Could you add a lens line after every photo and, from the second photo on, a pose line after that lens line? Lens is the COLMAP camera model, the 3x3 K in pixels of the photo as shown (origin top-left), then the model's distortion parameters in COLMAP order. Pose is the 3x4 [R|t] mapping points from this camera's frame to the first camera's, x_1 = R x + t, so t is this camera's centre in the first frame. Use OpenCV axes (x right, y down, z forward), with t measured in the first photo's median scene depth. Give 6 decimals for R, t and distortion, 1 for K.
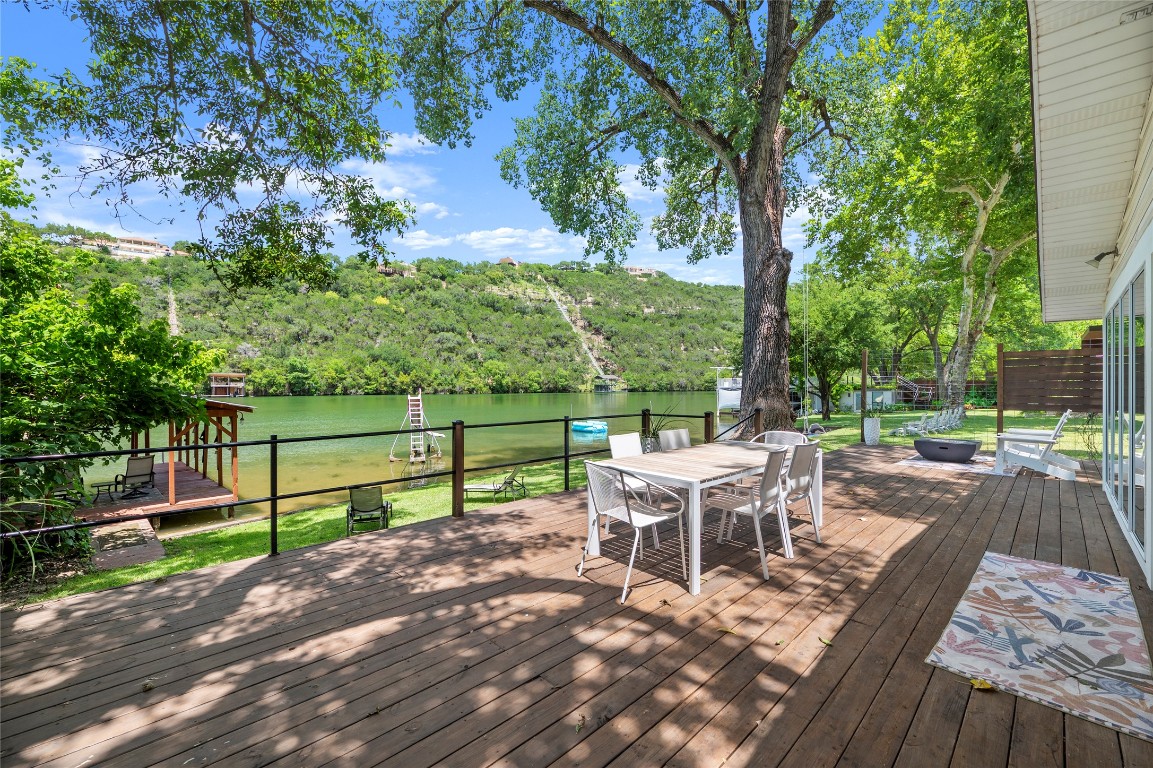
lens RADIAL K [[465.3, 0, 576.5], [0, 465.3, 384.0], [0, 0, 1]] dist [-0.000560, 0.000061]
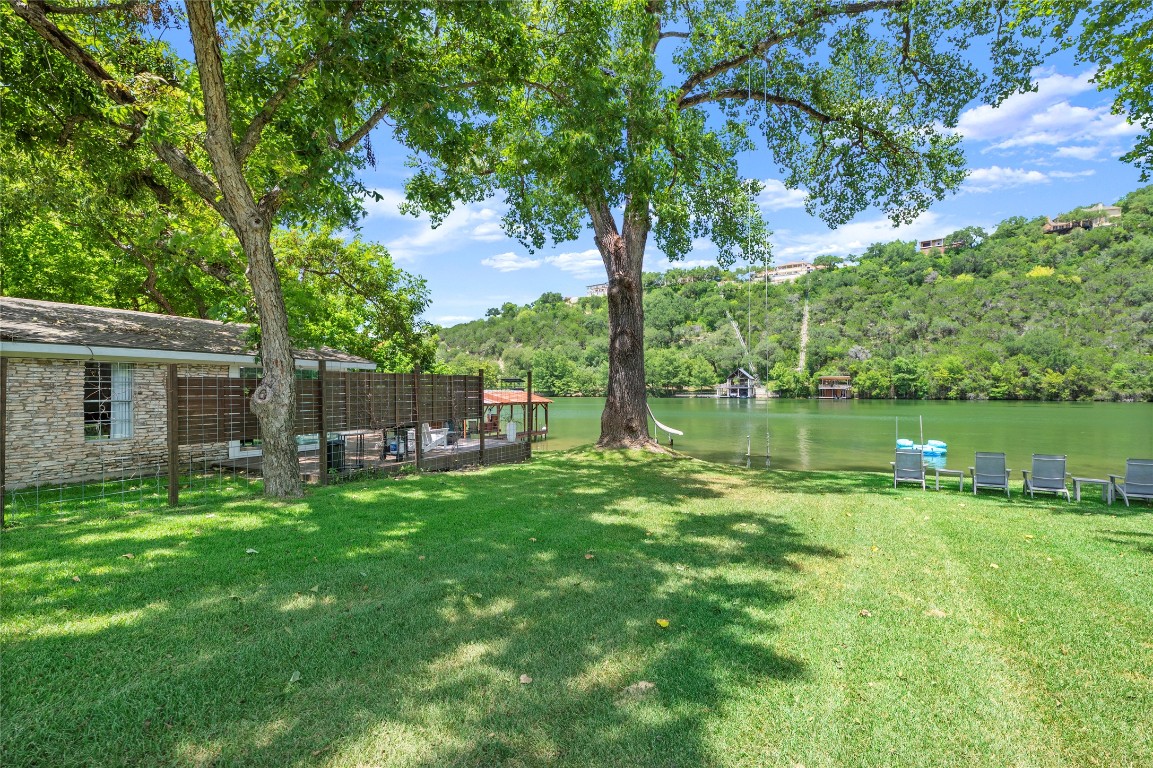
lens RADIAL K [[525.9, 0, 576.5], [0, 525.9, 384.0], [0, 0, 1]] dist [0.001405, 0.000243]
pose [[0.343233, -0.006775, -0.939226, 0.131815], [0.001941, 0.999977, -0.006504, 0.000867], [0.939248, 0.000409, 0.343238, 0.041182]]
